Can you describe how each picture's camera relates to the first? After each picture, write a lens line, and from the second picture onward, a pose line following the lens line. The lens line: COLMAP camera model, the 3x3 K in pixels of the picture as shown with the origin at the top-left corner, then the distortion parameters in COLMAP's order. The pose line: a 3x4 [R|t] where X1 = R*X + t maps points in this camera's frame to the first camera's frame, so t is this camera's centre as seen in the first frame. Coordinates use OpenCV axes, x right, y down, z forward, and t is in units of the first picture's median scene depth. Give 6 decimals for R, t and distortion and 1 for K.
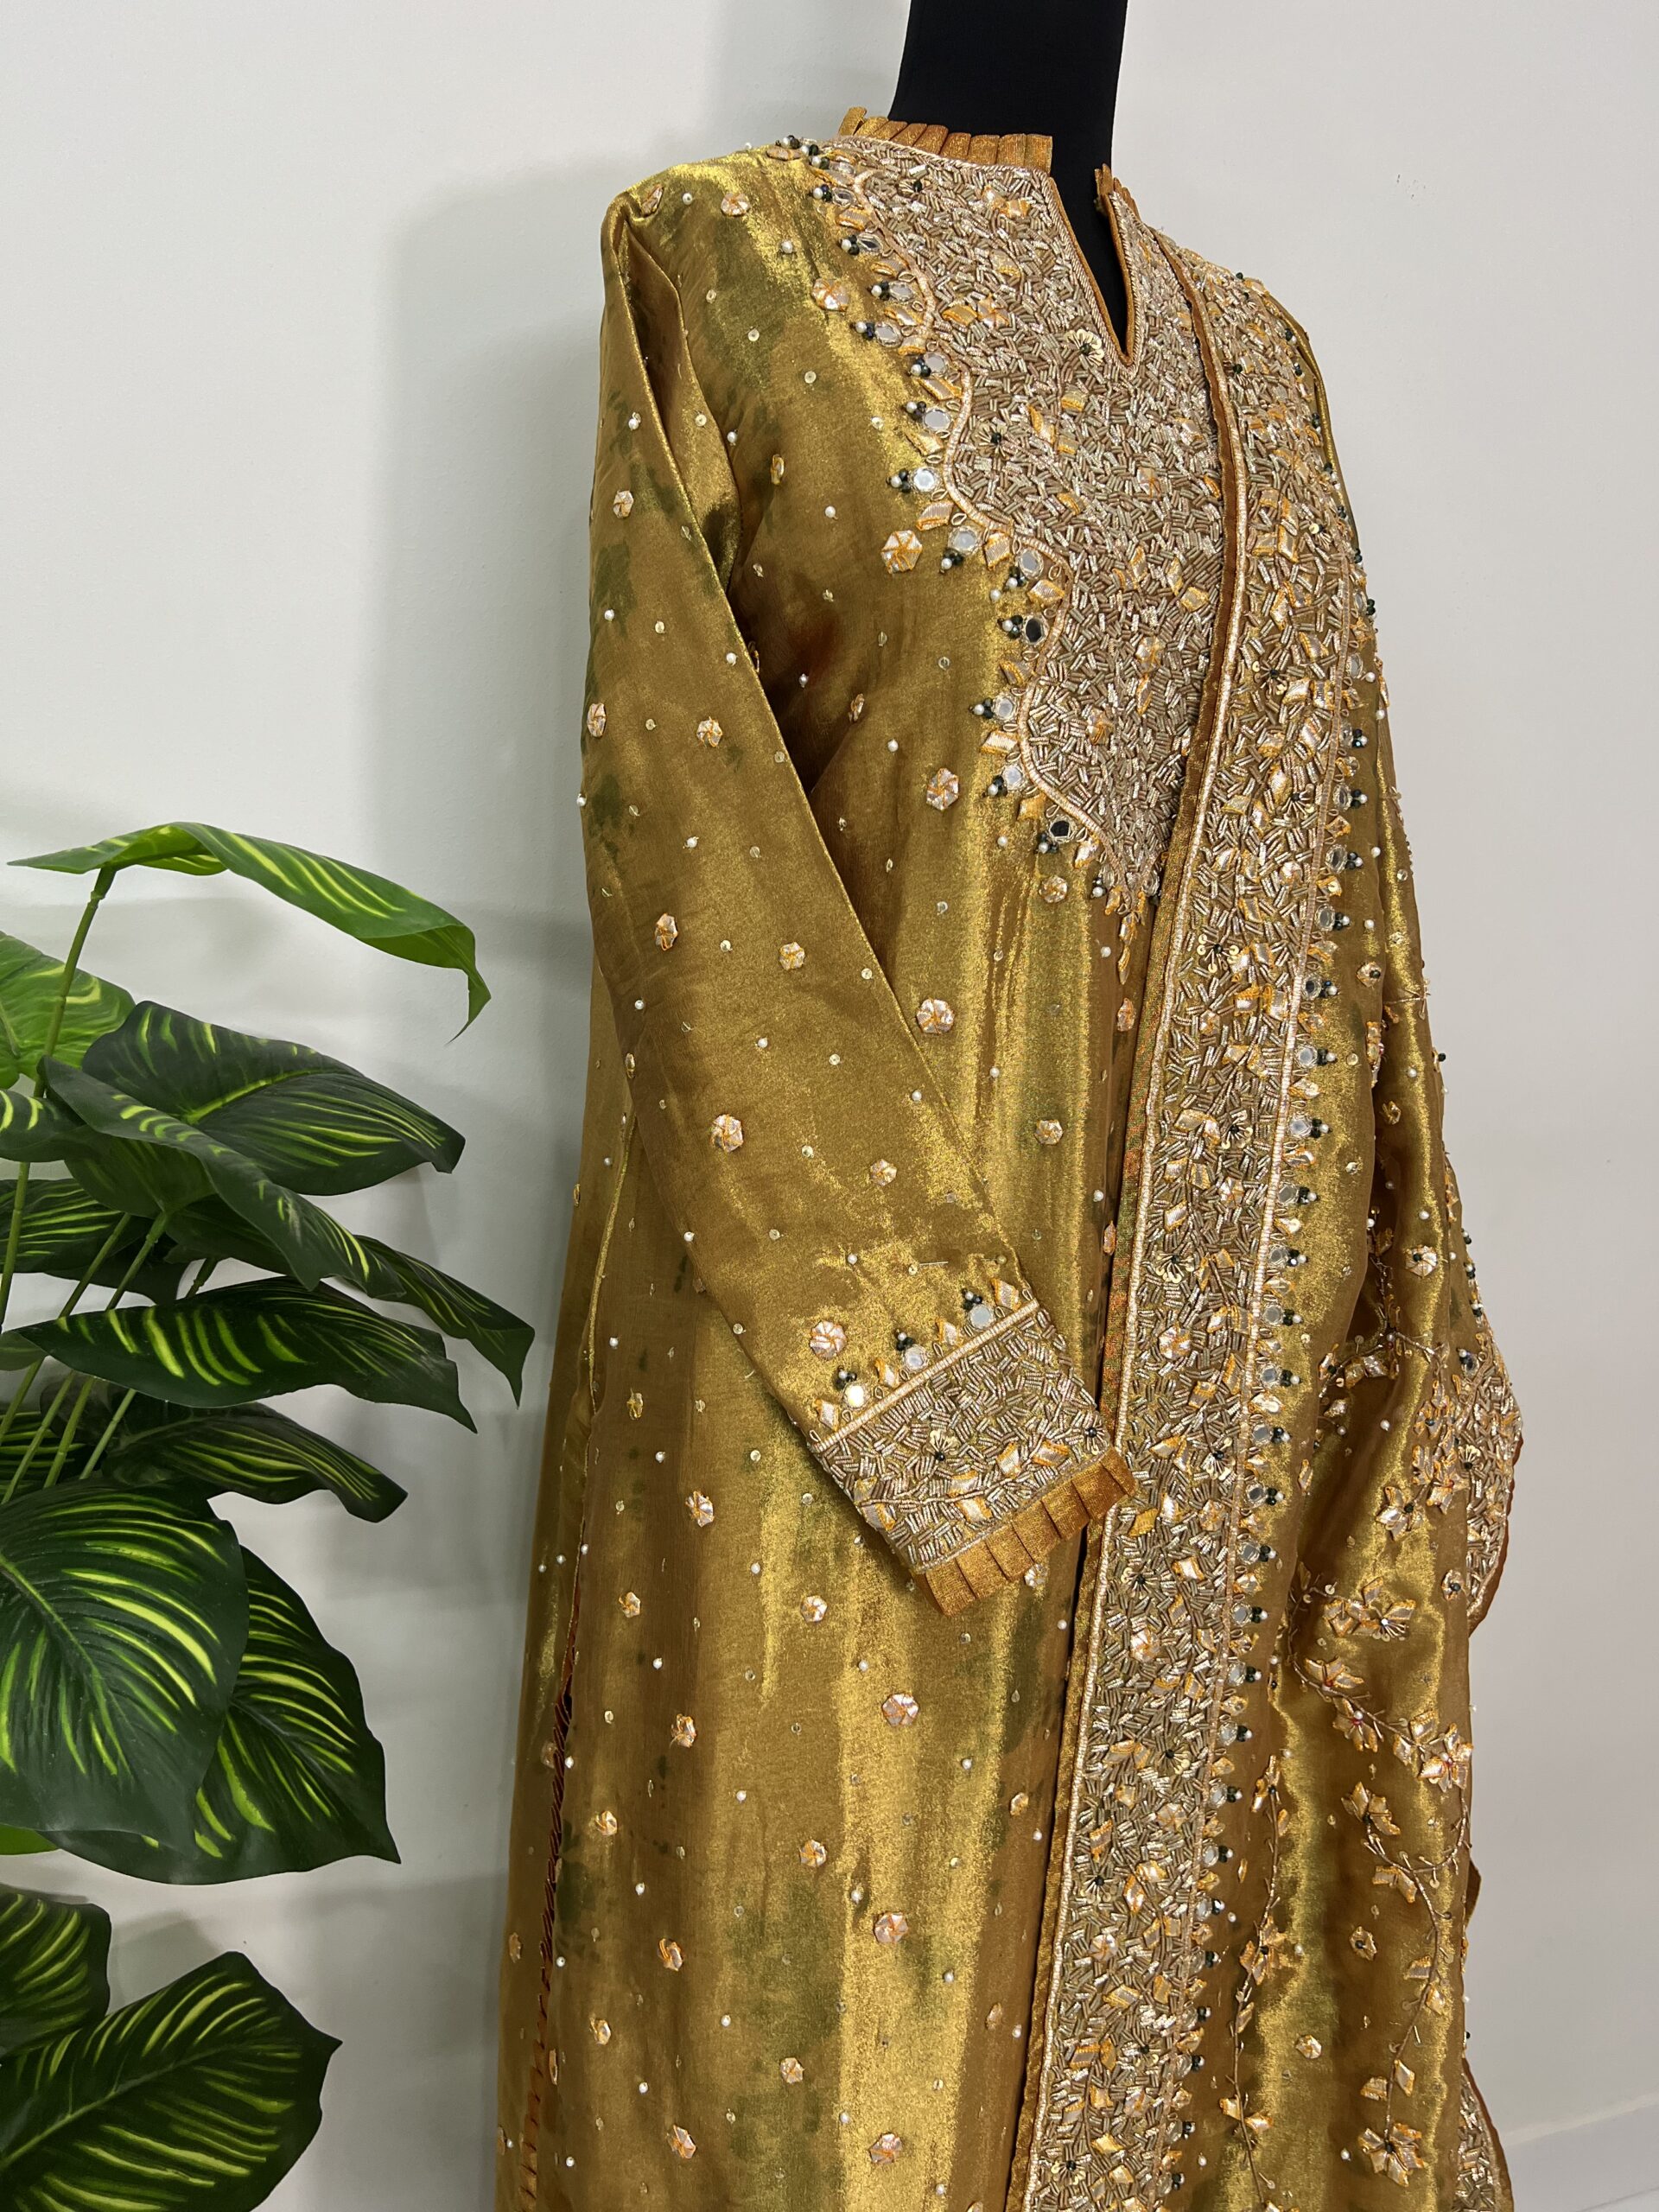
lens RADIAL K [[1683.4, 0, 829.5], [0, 1683.4, 1106.0], [0, 0, 1]] dist [0.063848, -0.059870]
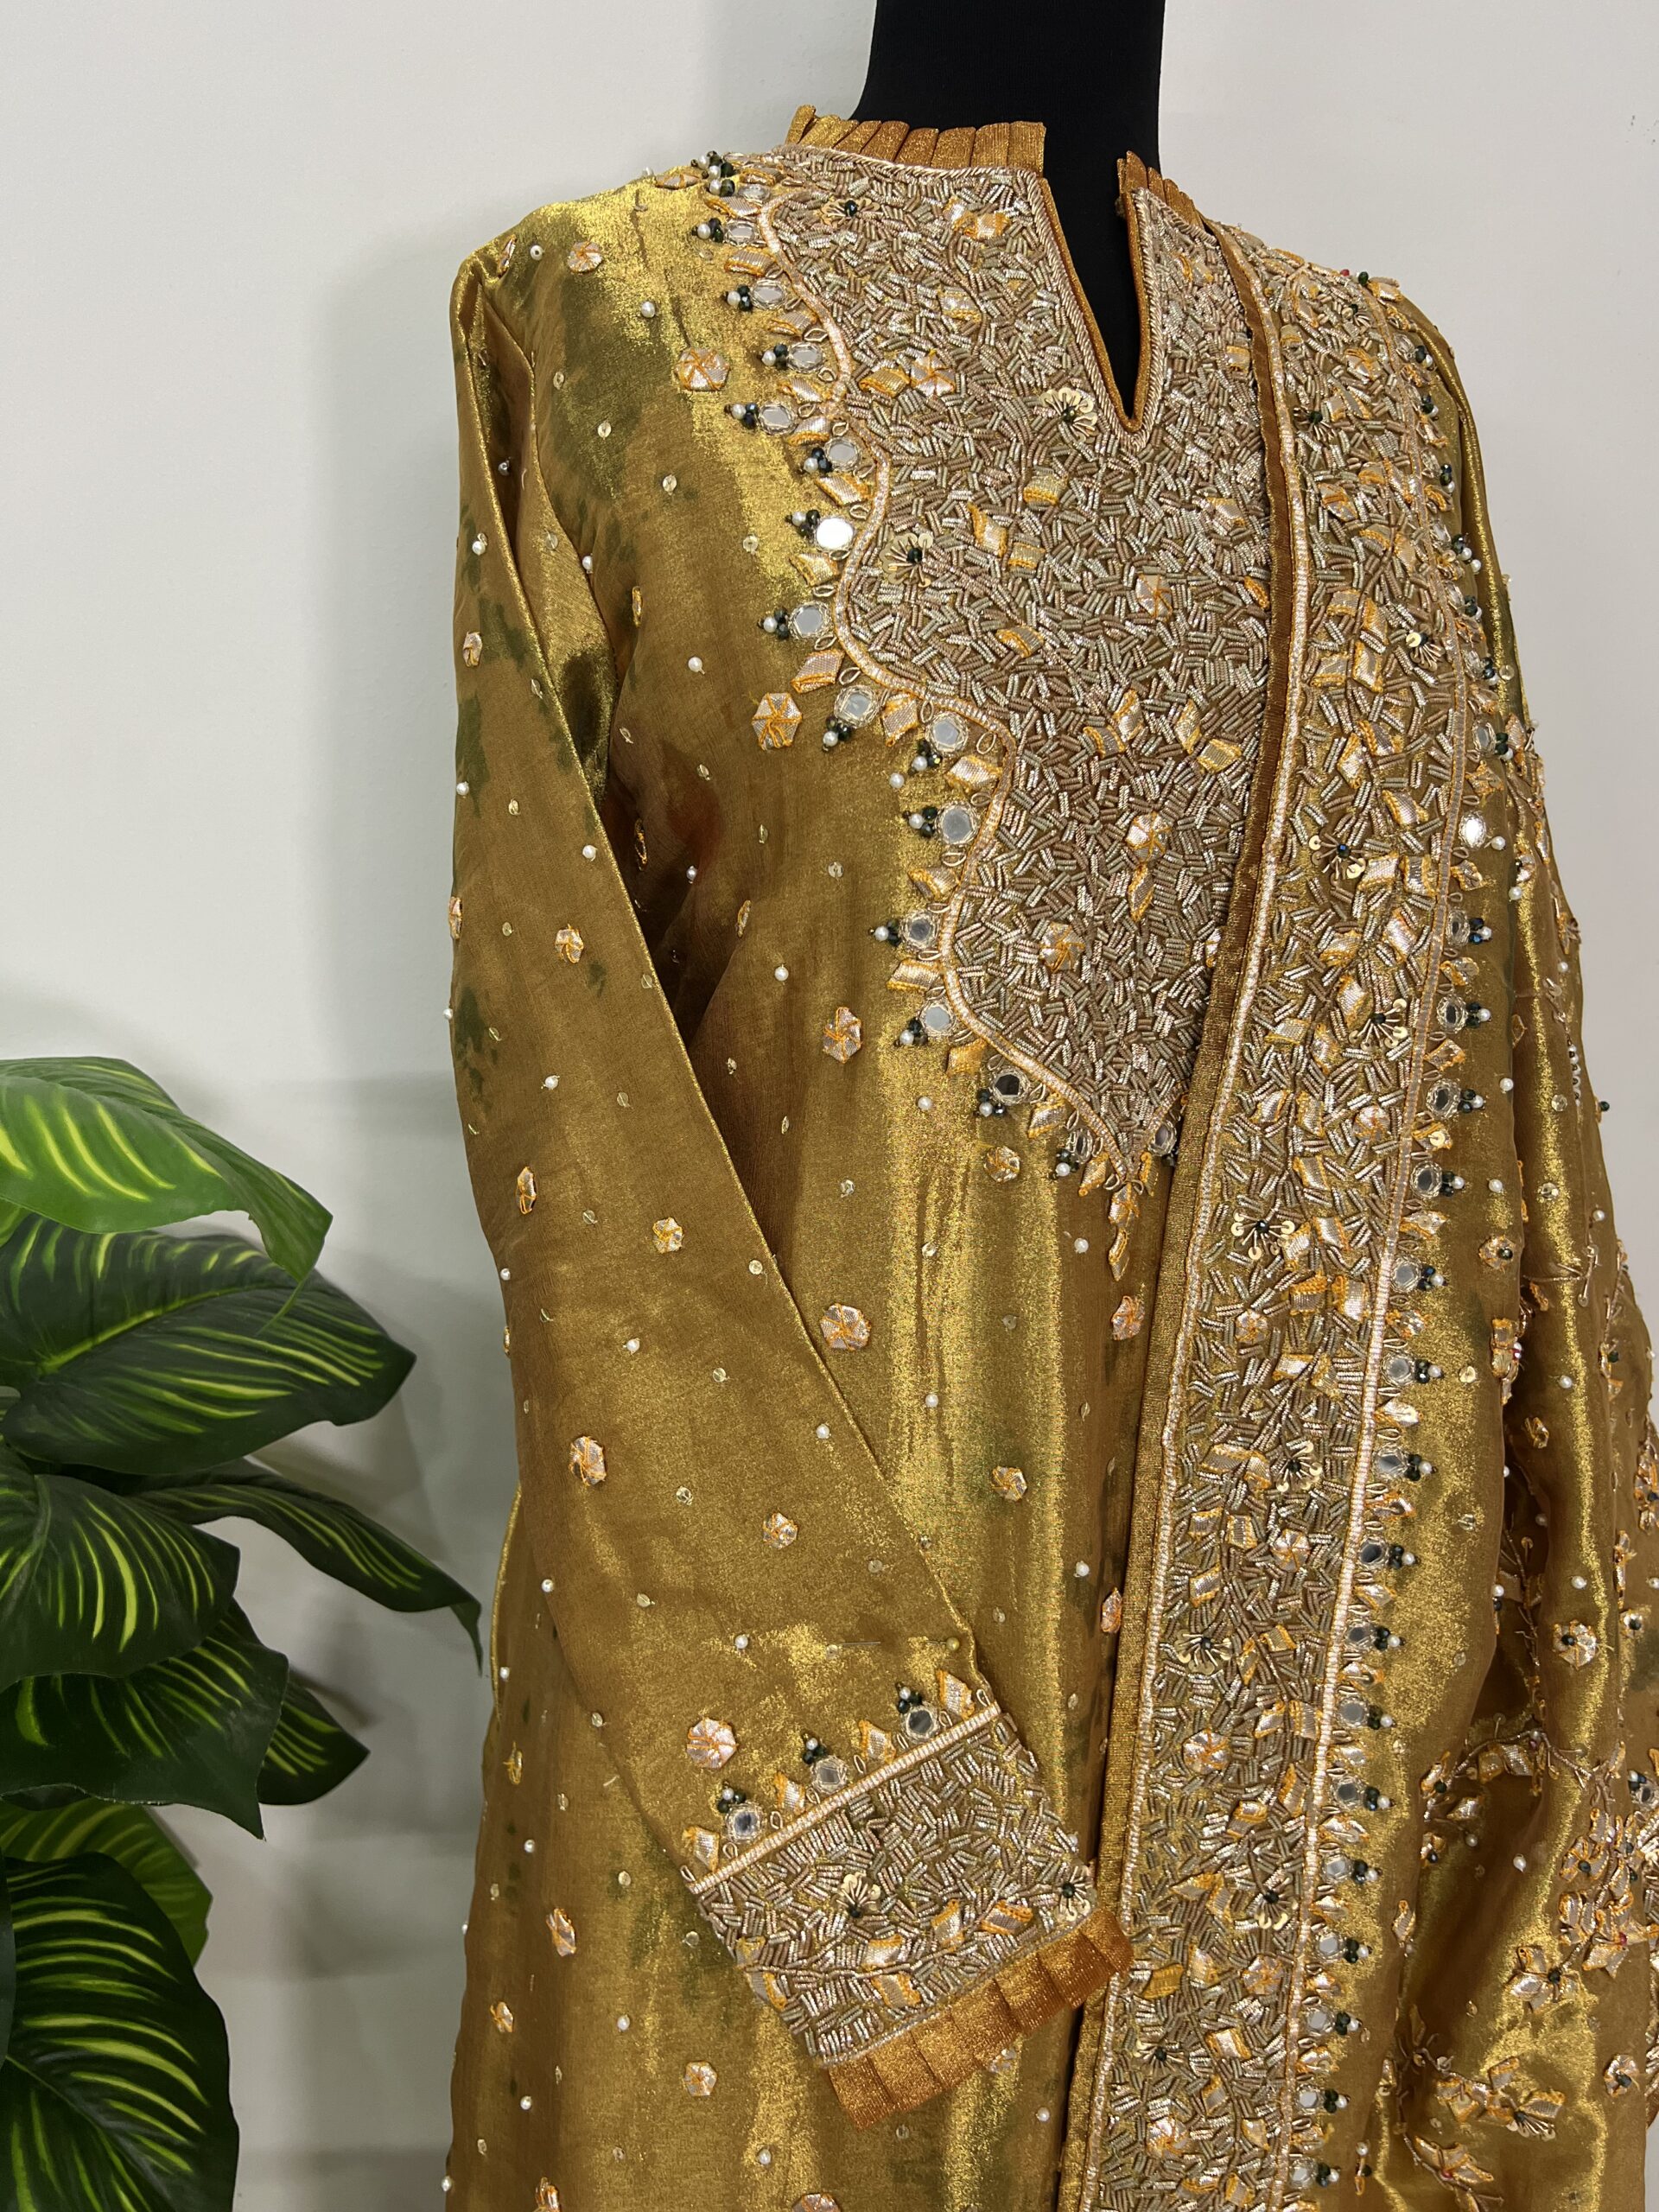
lens RADIAL K [[1656.4, 0, 829.5], [0, 1656.4, 1106.0], [0, 0, 1]] dist [0.046639, -0.044858]
pose [[0.982172, 0.015051, -0.187383, 0.182321], [-0.012047, 0.999780, 0.017160, -0.156717], [0.187600, -0.014596, 0.982137, 0.270747]]
